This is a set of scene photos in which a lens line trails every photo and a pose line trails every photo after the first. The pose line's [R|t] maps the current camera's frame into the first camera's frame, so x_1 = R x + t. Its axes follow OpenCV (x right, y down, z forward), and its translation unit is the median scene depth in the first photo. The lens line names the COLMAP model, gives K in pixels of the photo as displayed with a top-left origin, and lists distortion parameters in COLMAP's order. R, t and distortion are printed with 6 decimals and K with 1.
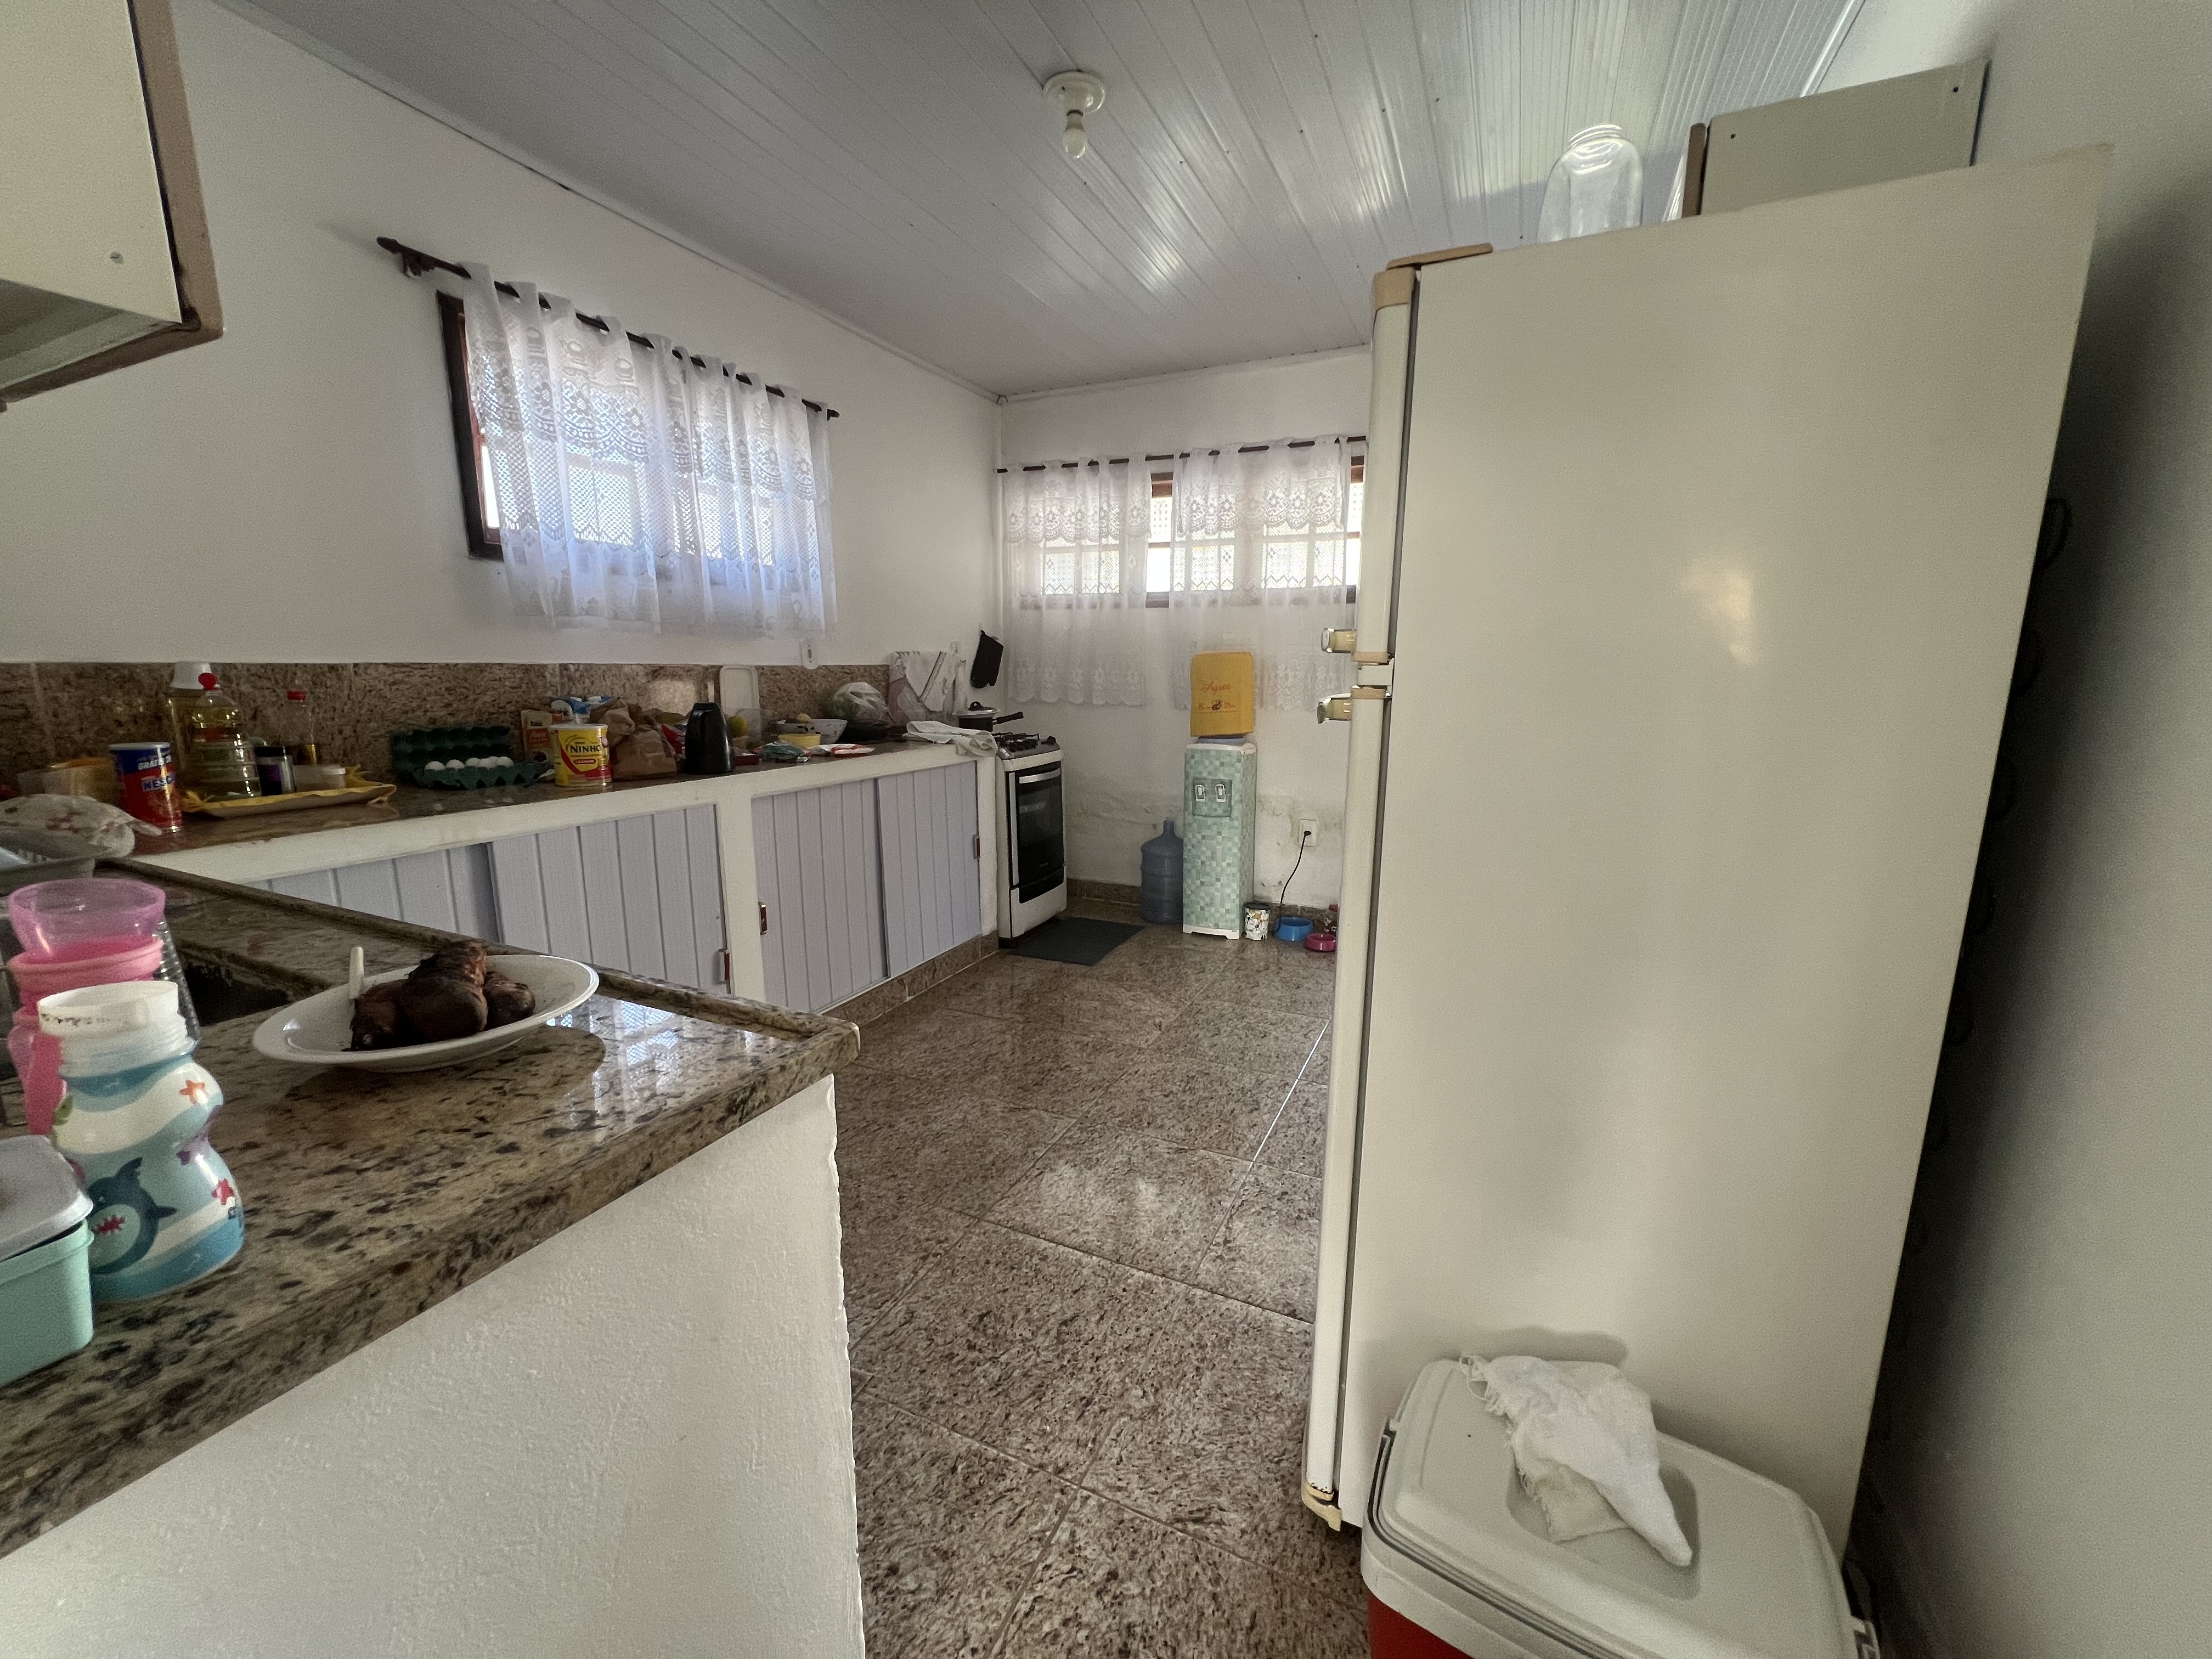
lens RADIAL K [[887.6, 0, 1098.1], [0, 887.6, 832.7], [0, 0, 1]] dist [-0.009380, -0.000350]
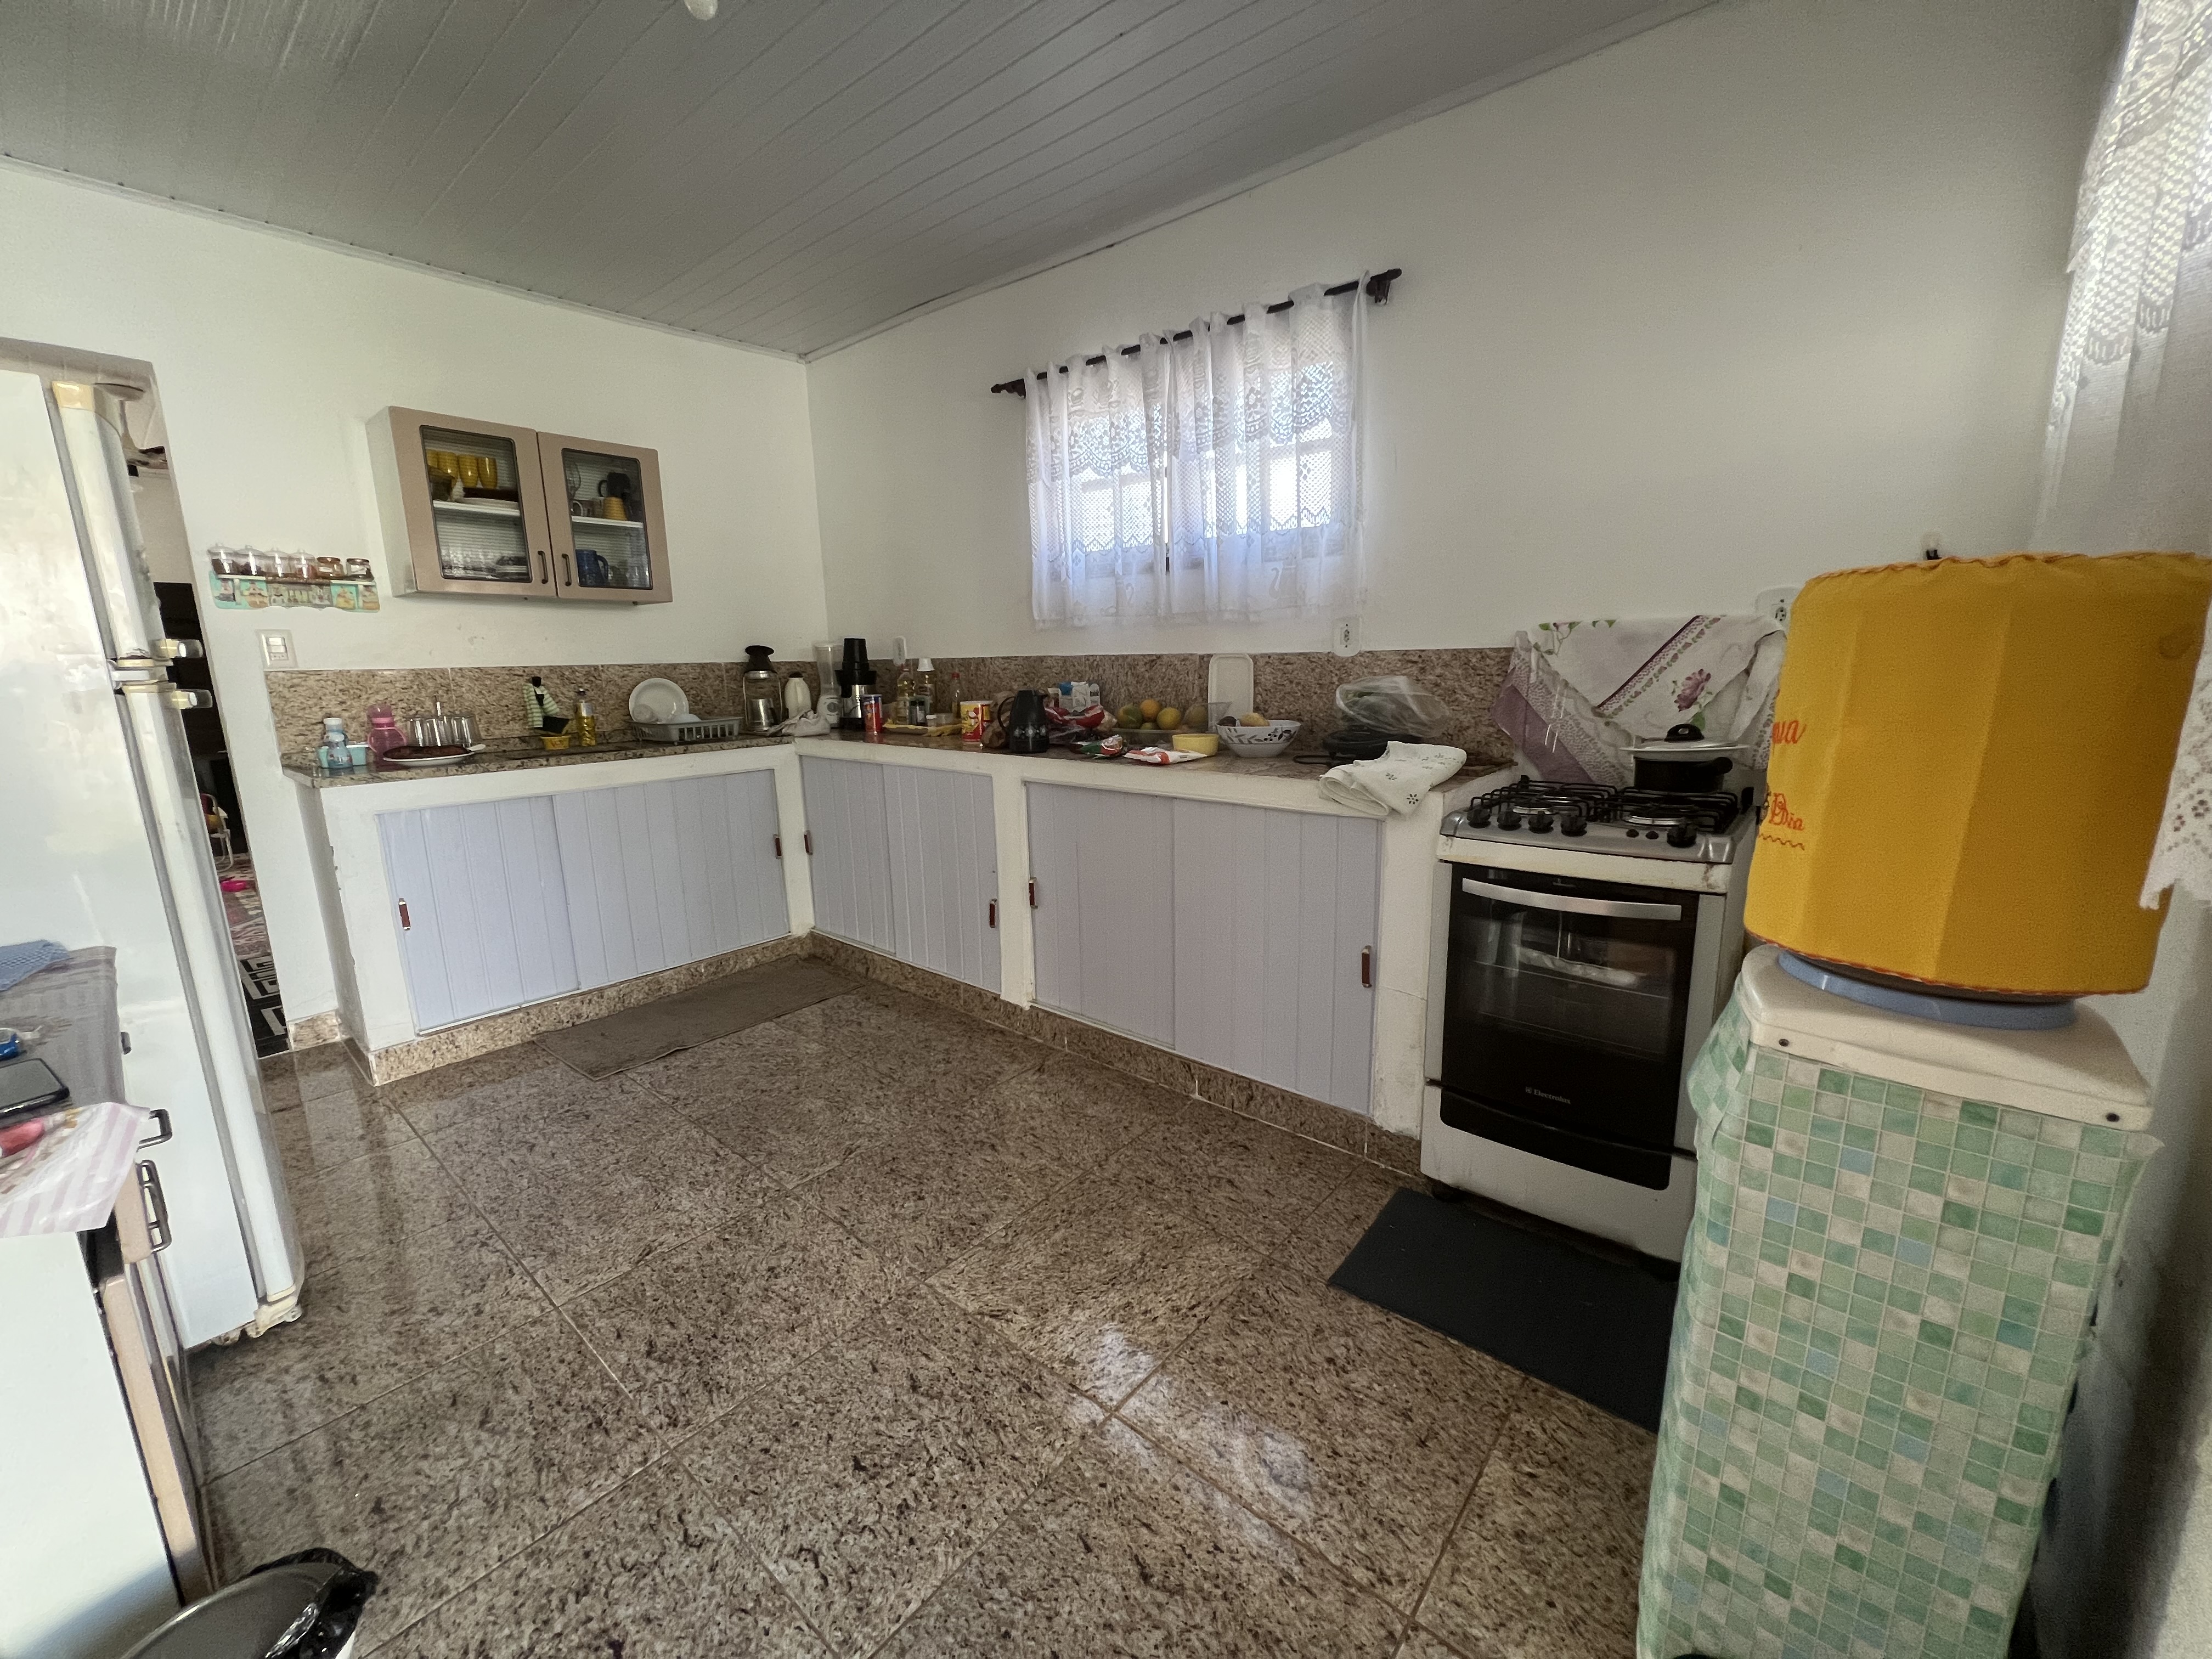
lens RADIAL K [[887.6, 0, 1111.7], [0, 887.6, 831.0], [0, 0, 1]] dist [-0.009380, -0.000350]
pose [[-0.264076, 0.185529, -0.946490, 0.483652], [-0.163841, 0.958434, 0.233583, -0.196258], [0.950484, 0.216758, -0.222702, 1.067916]]
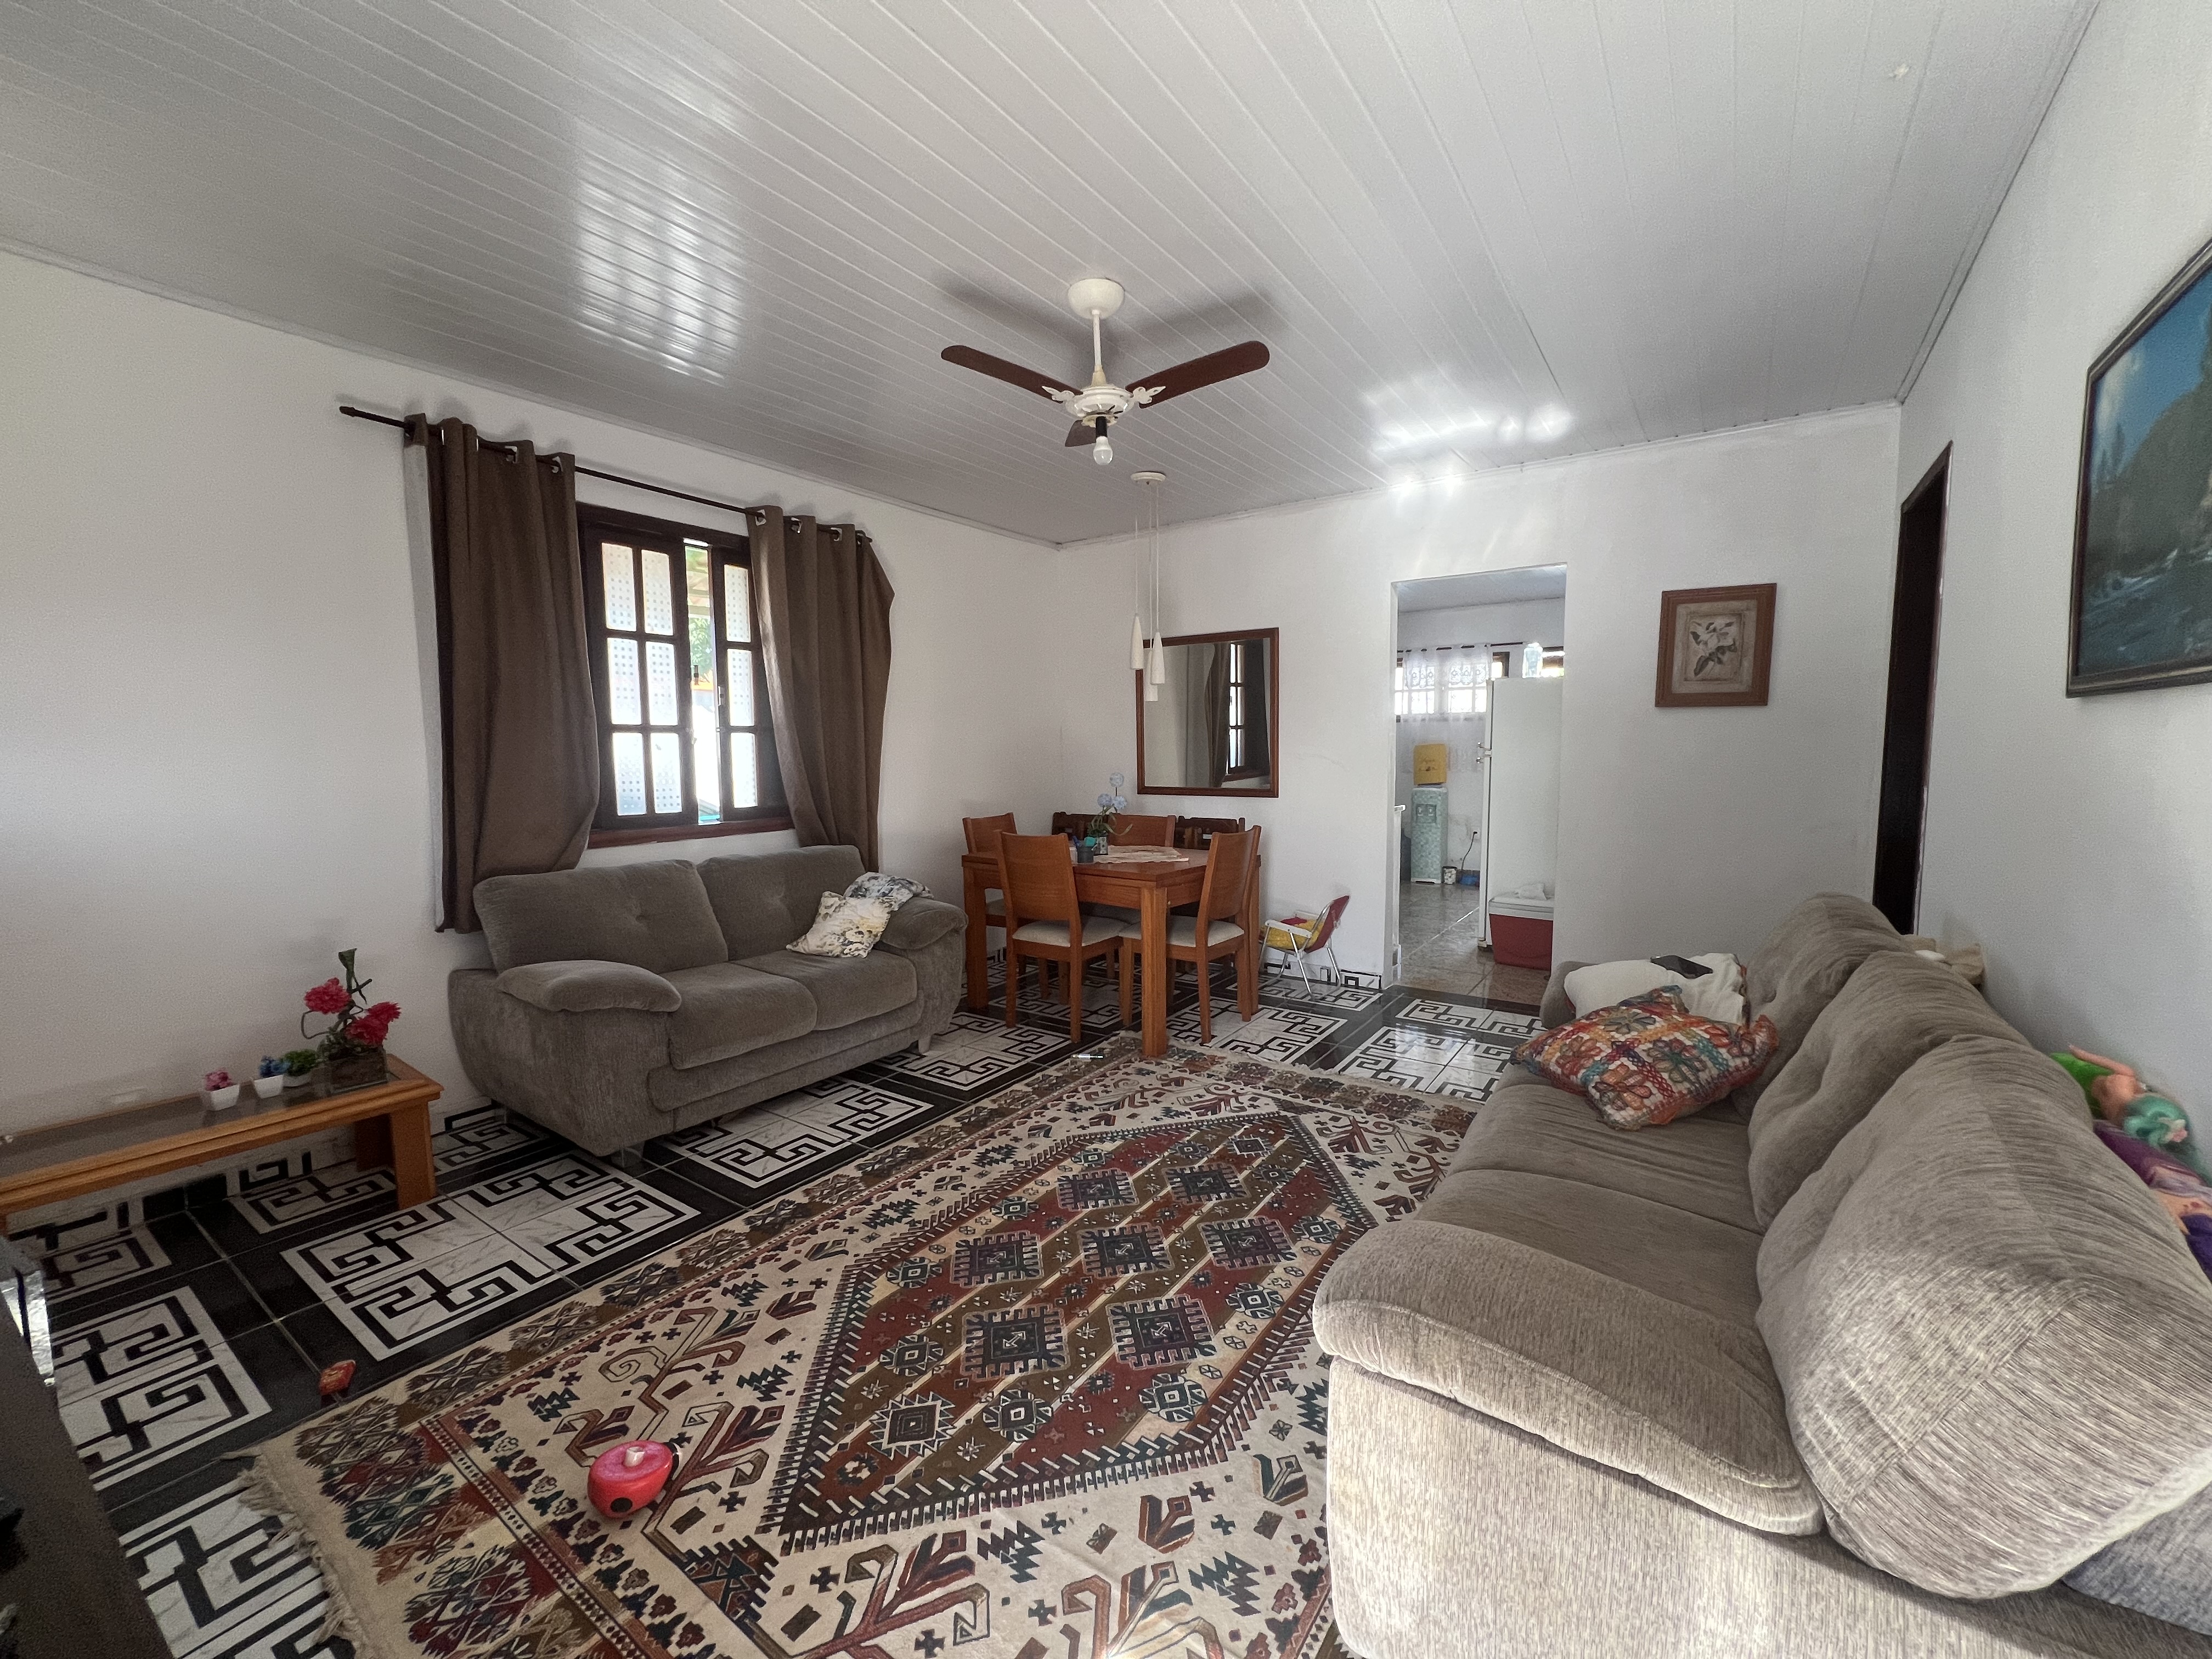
lens RADIAL K [[887.6, 0, 1108.5], [0, 887.6, 826.0], [0, 0, 1]] dist [-0.009380, -0.000350]
pose [[0.984900, -0.000046, -0.173126, -0.237491], [-0.017049, 0.995113, -0.097256, 0.198572], [0.172285, 0.098739, 0.980086, -1.124751]]
